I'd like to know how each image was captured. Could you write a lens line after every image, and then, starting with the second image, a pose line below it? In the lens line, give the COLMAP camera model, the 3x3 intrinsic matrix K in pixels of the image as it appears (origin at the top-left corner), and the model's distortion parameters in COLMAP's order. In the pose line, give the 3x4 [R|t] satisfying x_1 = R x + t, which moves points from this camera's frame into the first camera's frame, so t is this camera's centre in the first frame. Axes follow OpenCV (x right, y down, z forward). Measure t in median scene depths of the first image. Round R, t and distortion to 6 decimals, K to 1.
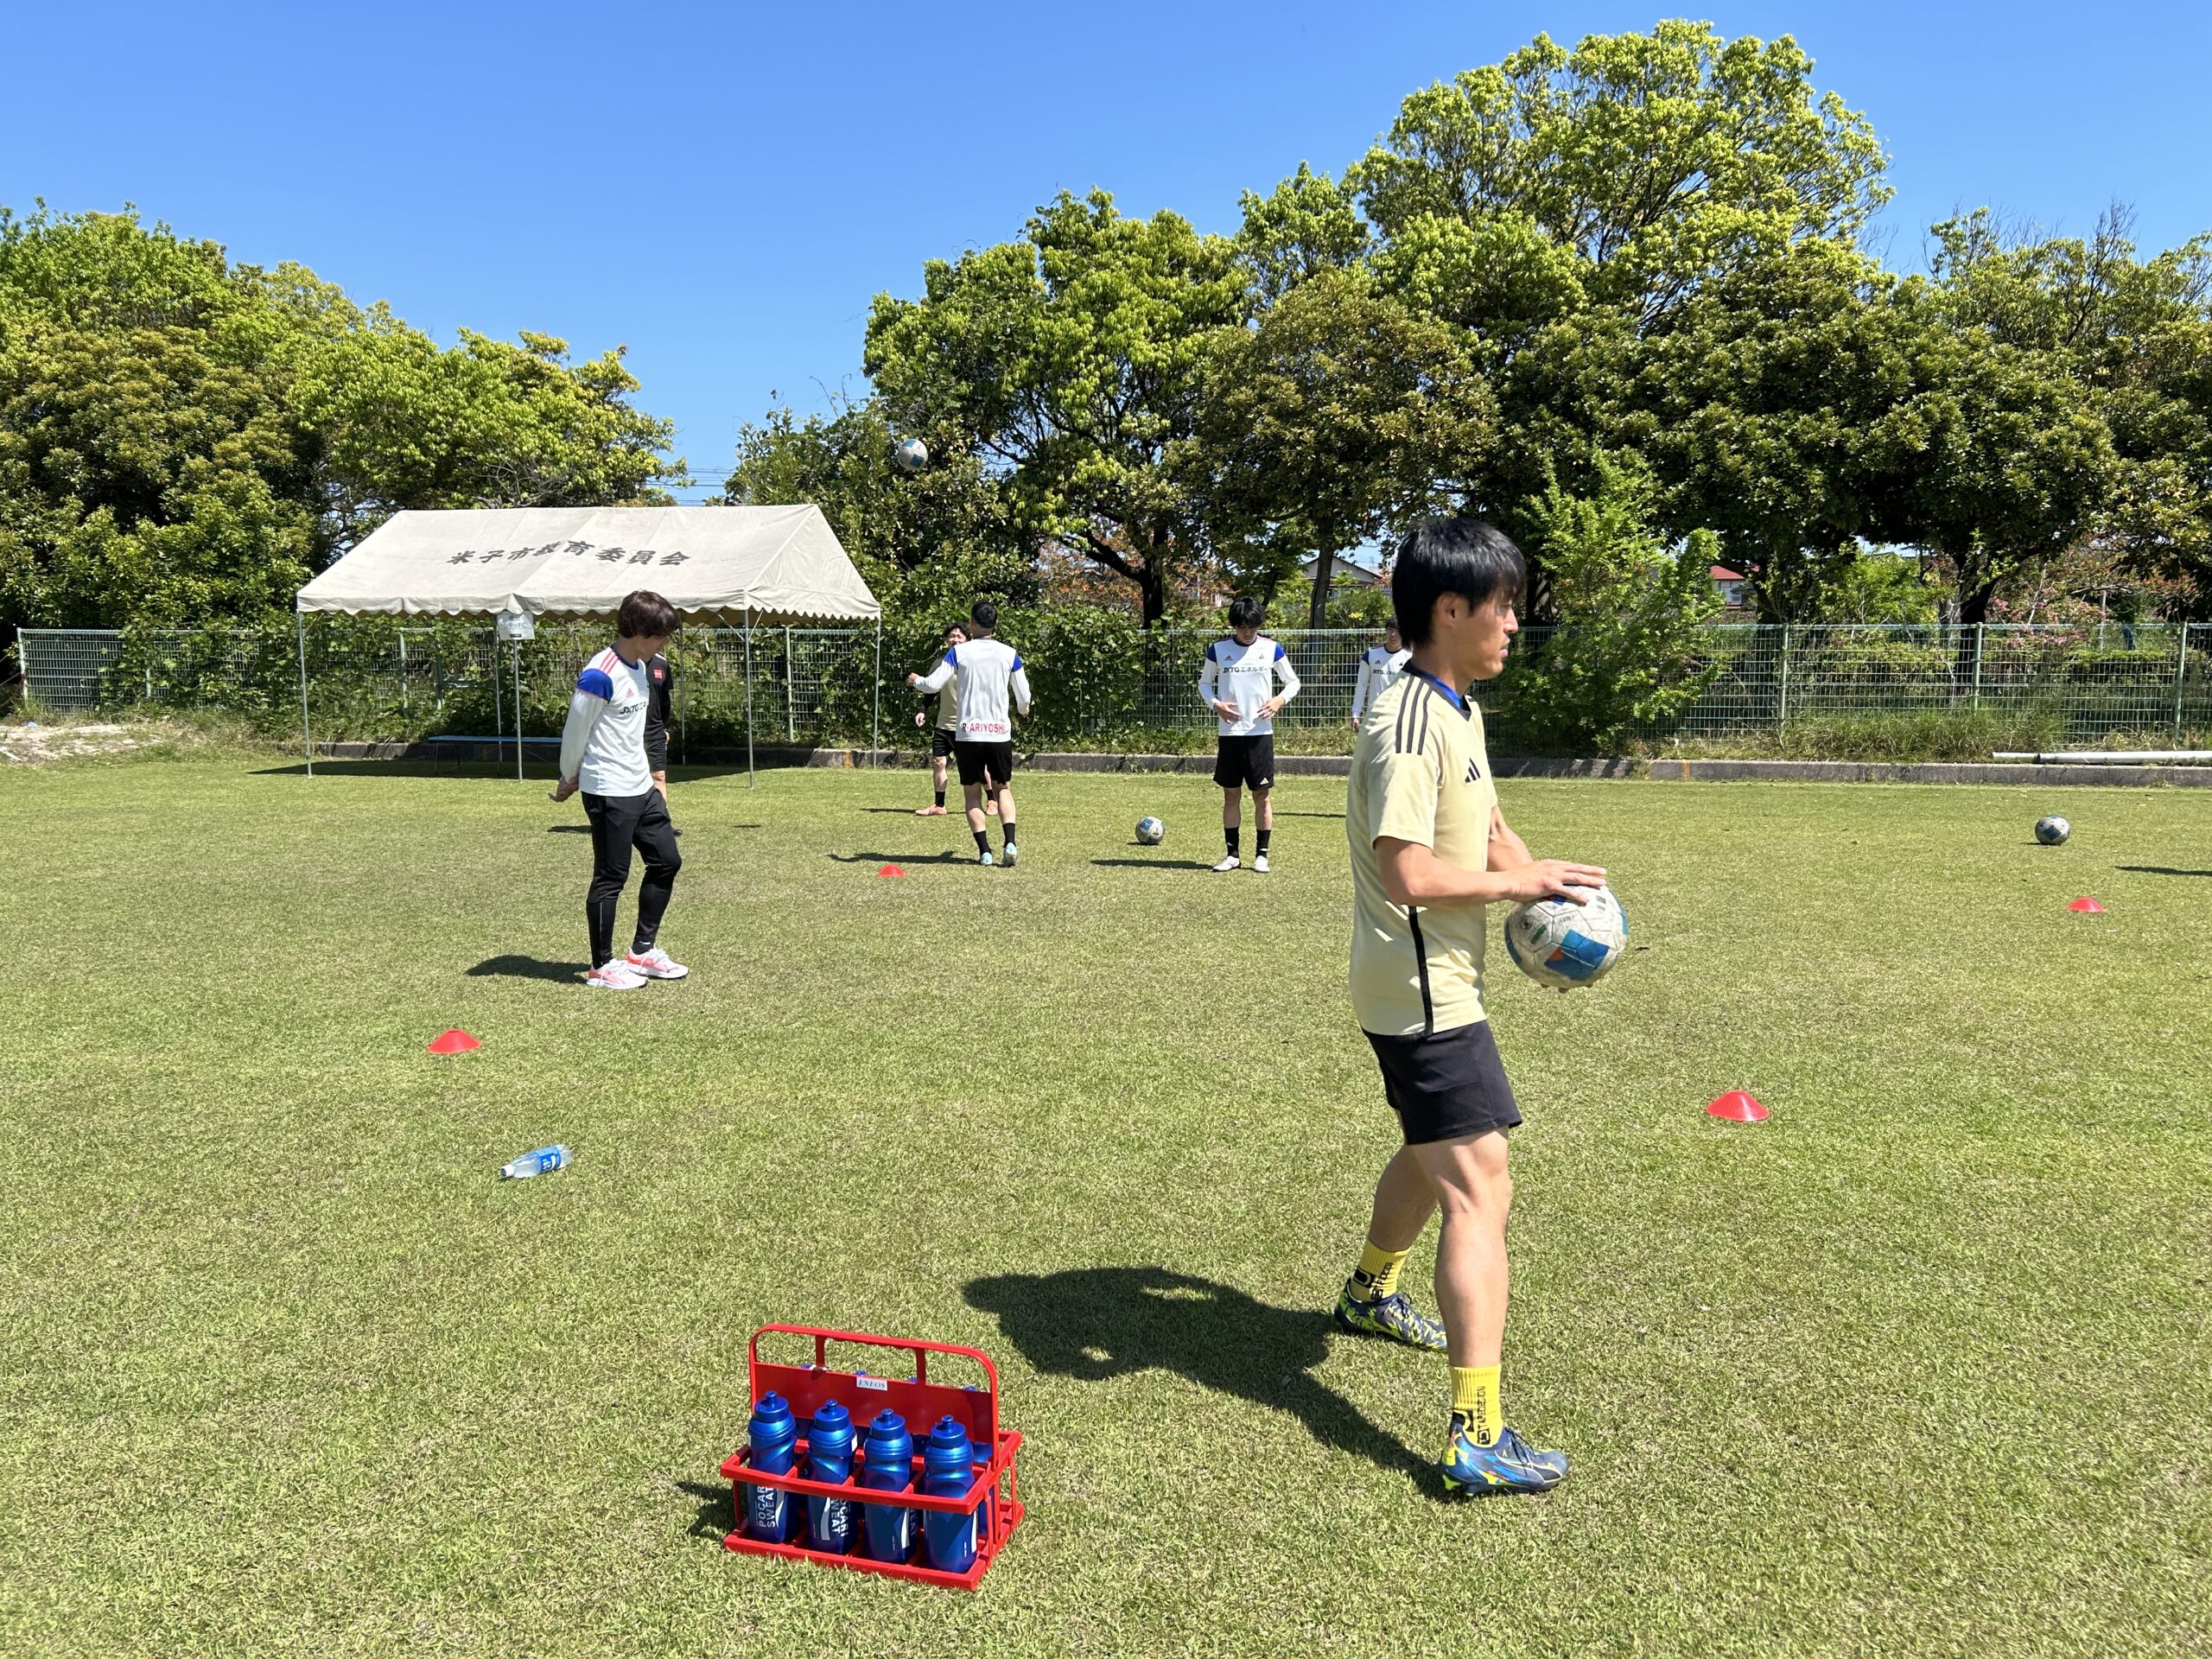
lens RADIAL K [[1682.6, 0, 1106.0], [0, 1682.6, 857.7], [0, 0, 1]] dist [0.042232, -0.036446]
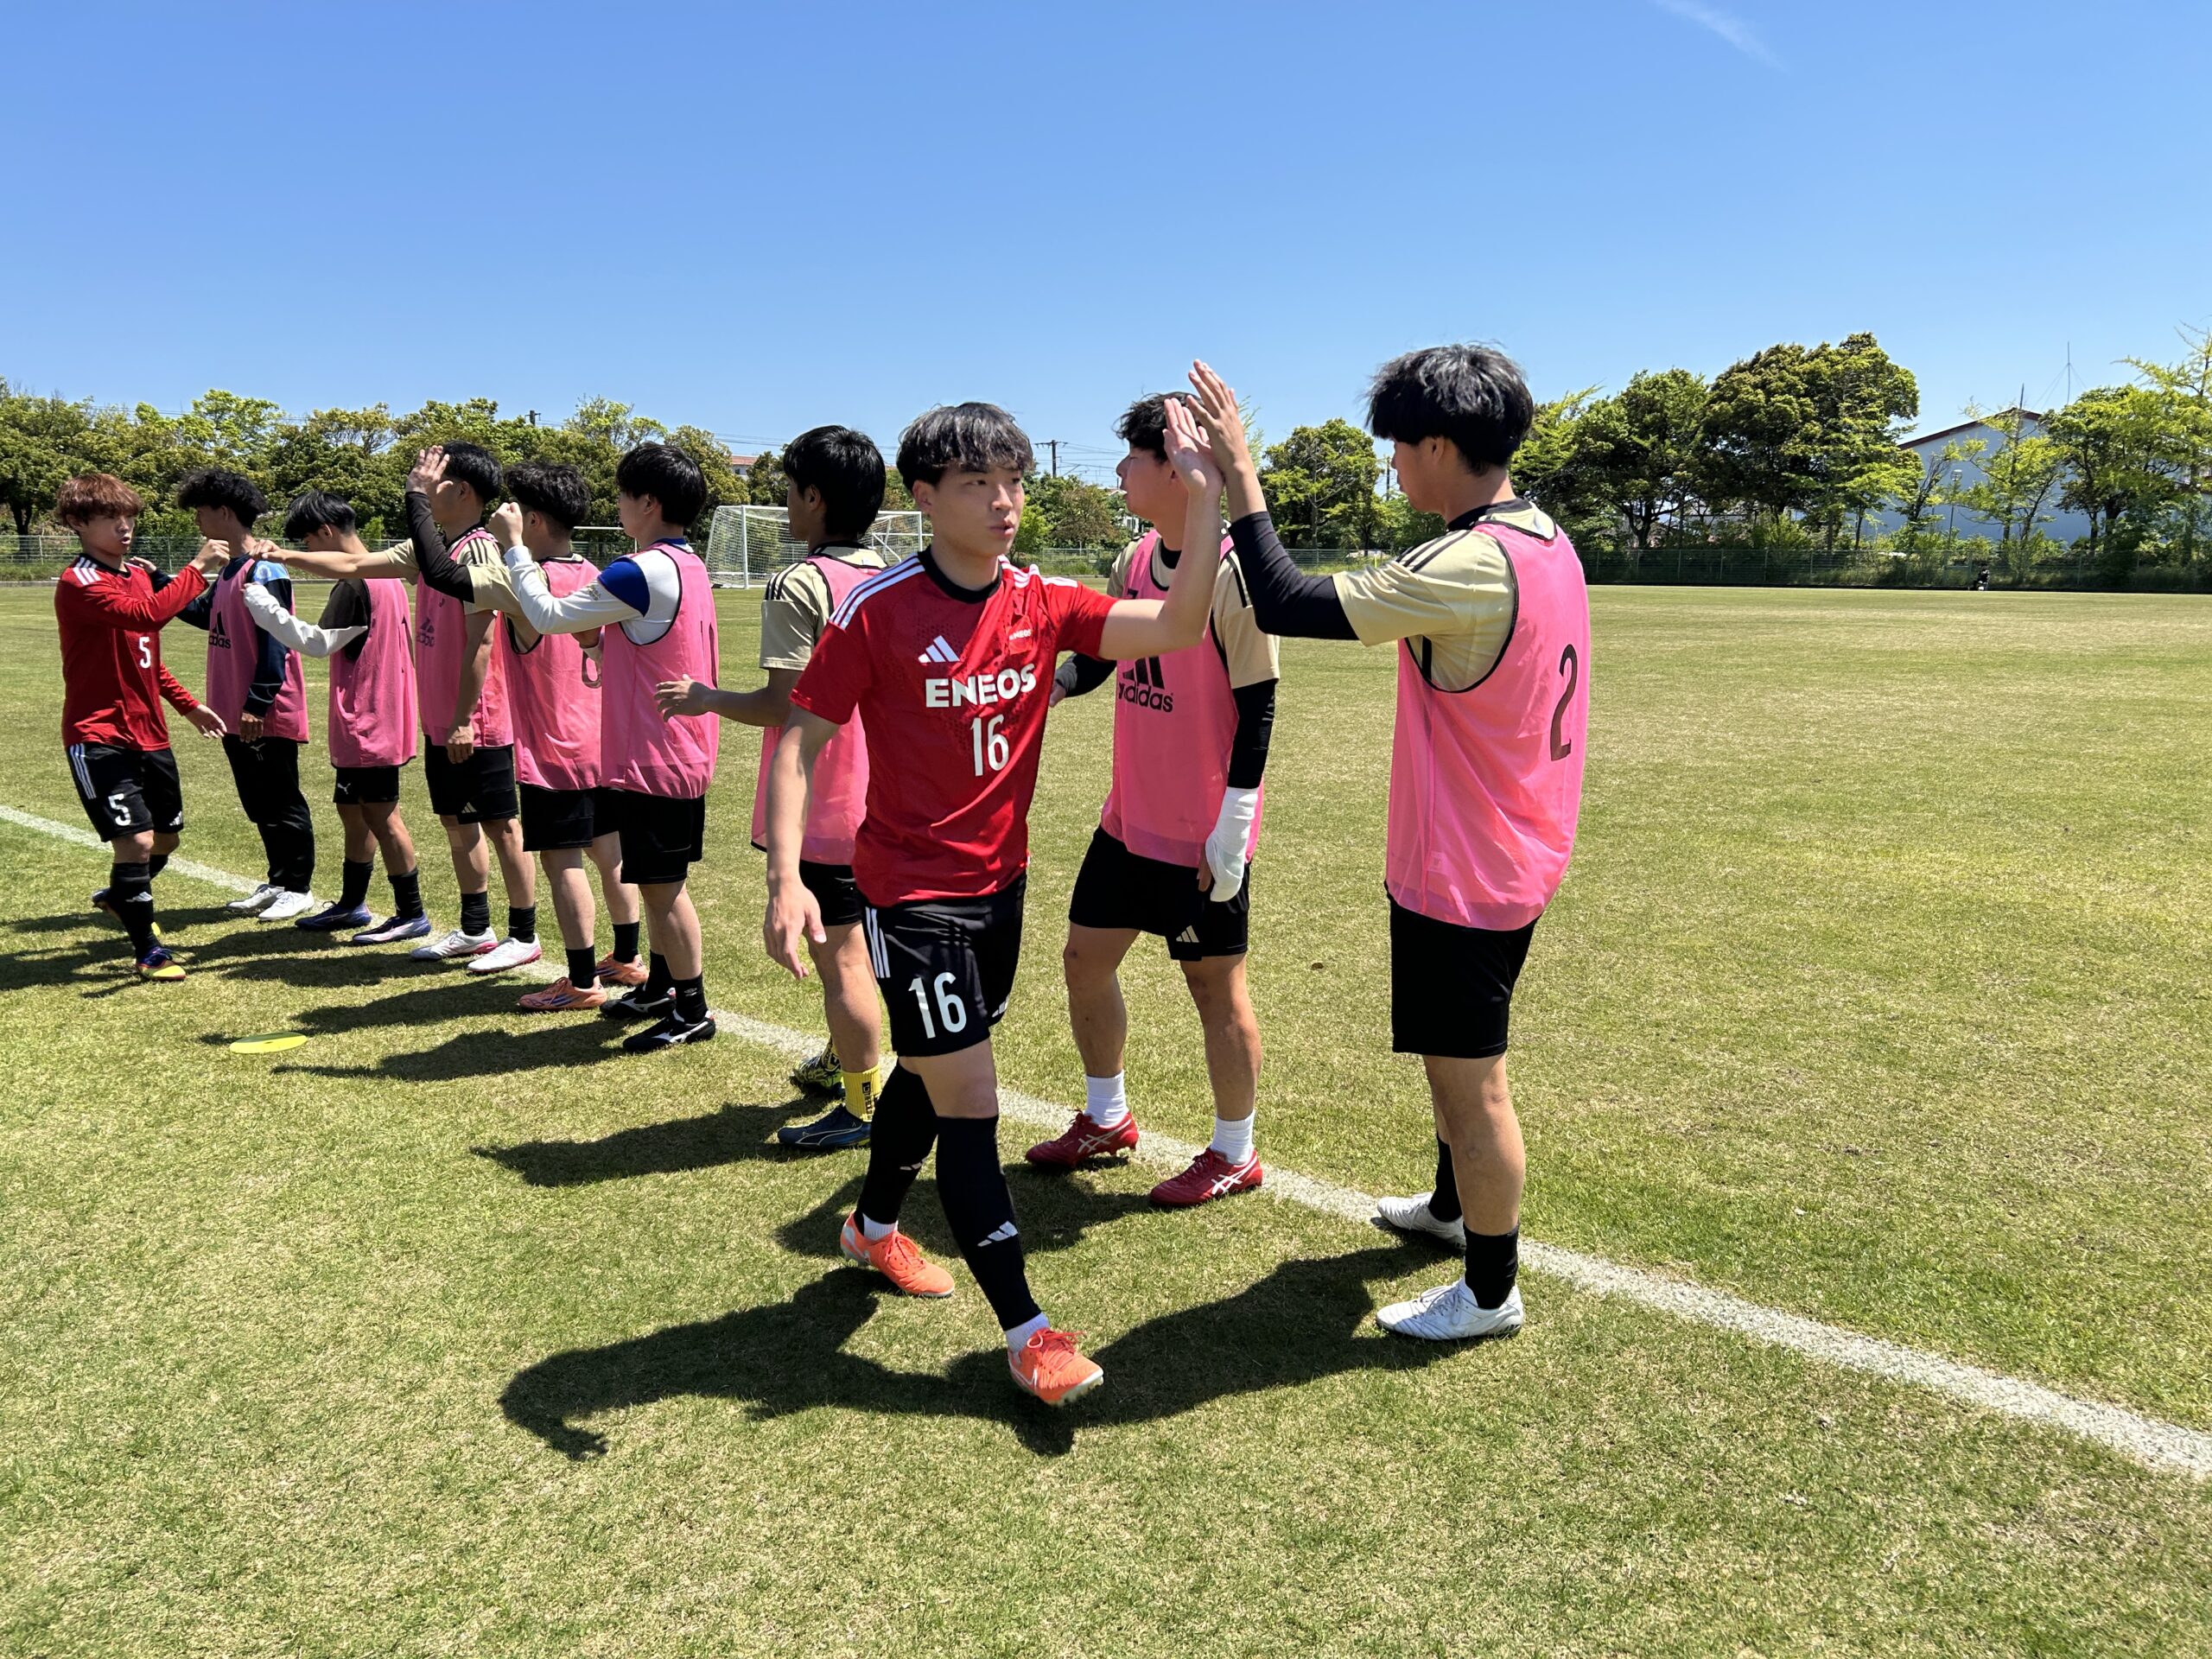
lens RADIAL K [[1682.6, 0, 1124.5], [0, 1682.6, 838.0], [0, 0, 1]] dist [0.042232, -0.036446]
pose [[0.460305, -0.142823, 0.876197, -1.140601], [0.111518, 0.988458, 0.102537, 0.256729], [-0.880729, 0.050513, 0.470920, -1.805293]]
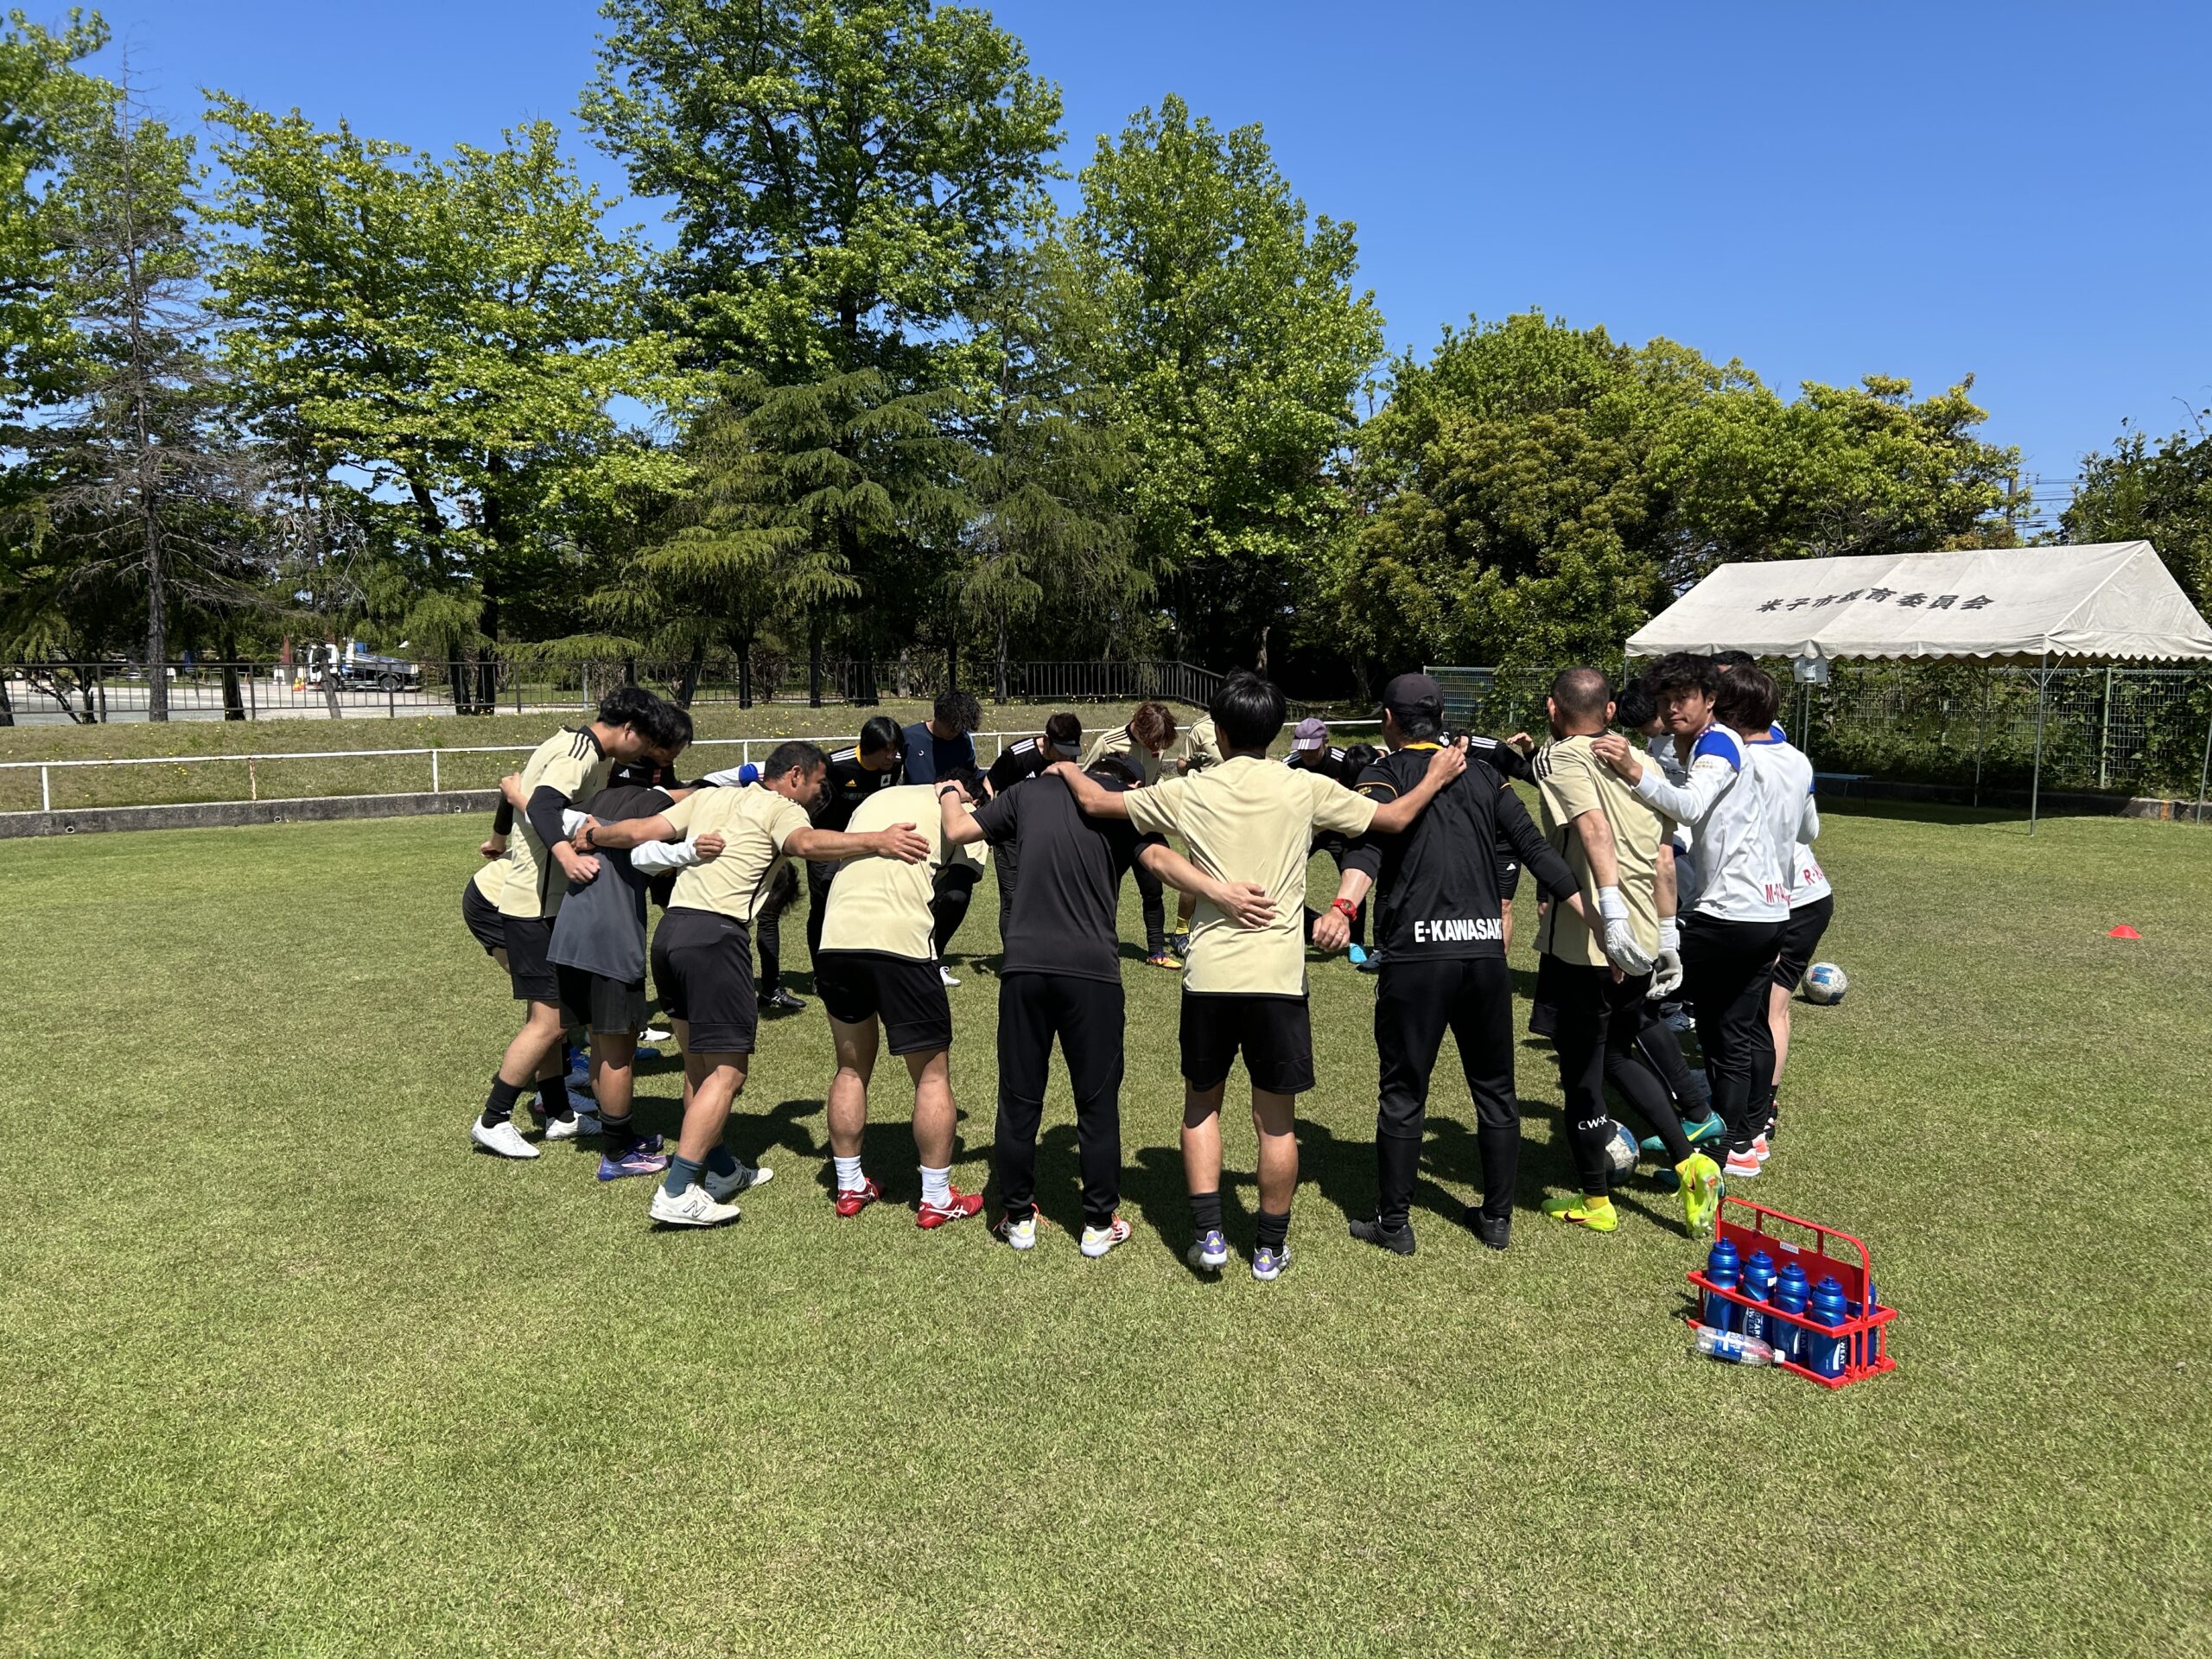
lens RADIAL K [[1682.6, 0, 1123.8], [0, 1682.6, 835.6], [0, 0, 1]] dist [0.042232, -0.036446]
pose [[0.734109, 0.072958, -0.675101, 0.054754], [-0.089132, 0.995962, 0.010710, -0.003134], [0.673156, 0.052311, 0.737648, -0.071939]]
